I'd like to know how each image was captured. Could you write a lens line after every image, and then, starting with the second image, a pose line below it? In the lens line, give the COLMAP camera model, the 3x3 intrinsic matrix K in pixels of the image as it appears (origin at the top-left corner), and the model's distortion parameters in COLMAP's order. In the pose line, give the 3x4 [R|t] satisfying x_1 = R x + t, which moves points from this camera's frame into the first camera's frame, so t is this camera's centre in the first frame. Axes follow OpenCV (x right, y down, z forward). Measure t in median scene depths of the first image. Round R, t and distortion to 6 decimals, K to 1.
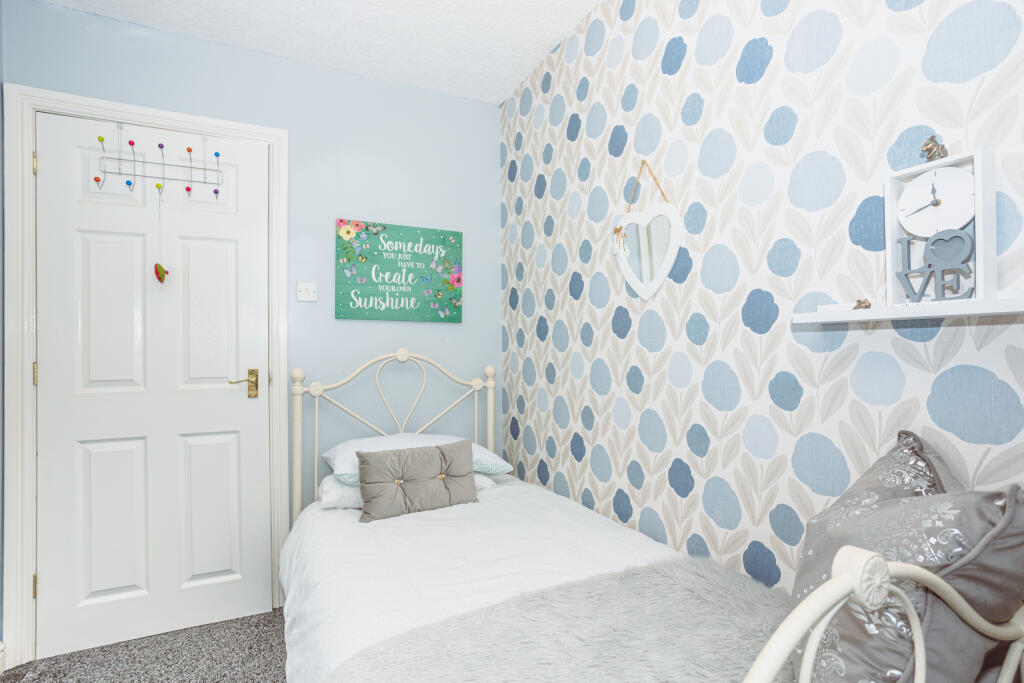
lens RADIAL K [[496.9, 0, 508.5], [0, 496.9, 346.0], [0, 0, 1]] dist [-0.043007, 0.026535]
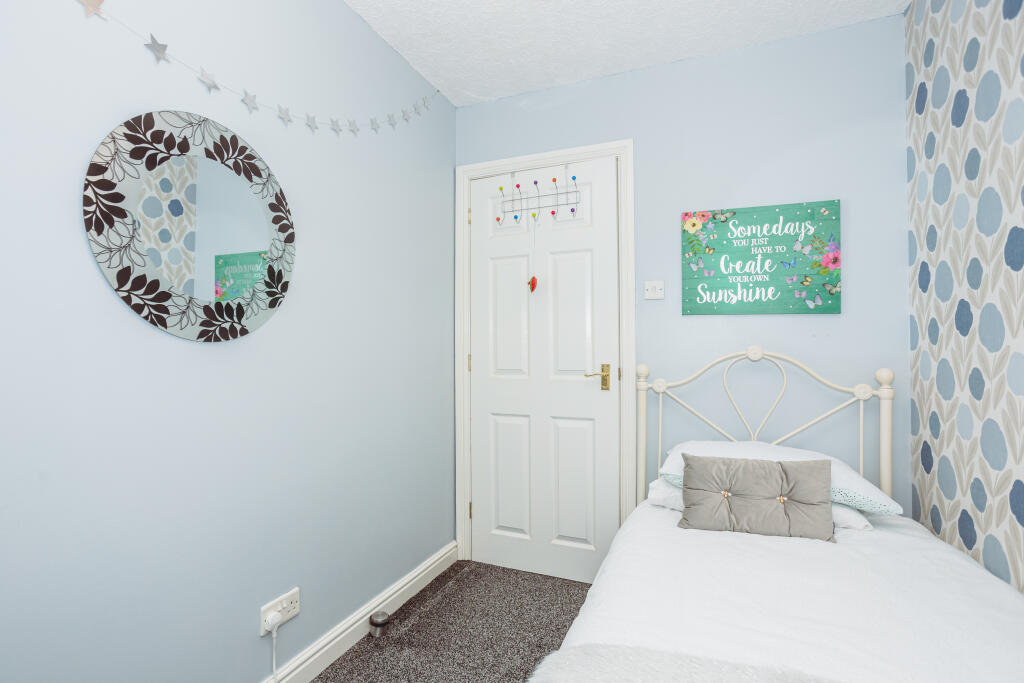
lens RADIAL K [[496.9, 0, 488.7], [0, 496.9, 341.8], [0, 0, 1]] dist [-0.043007, 0.026535]
pose [[0.662569, -0.002681, -0.748996, 0.131686], [0.002162, 0.999996, -0.001667, -0.001663], [0.748998, -0.000515, 0.662572, 0.064840]]
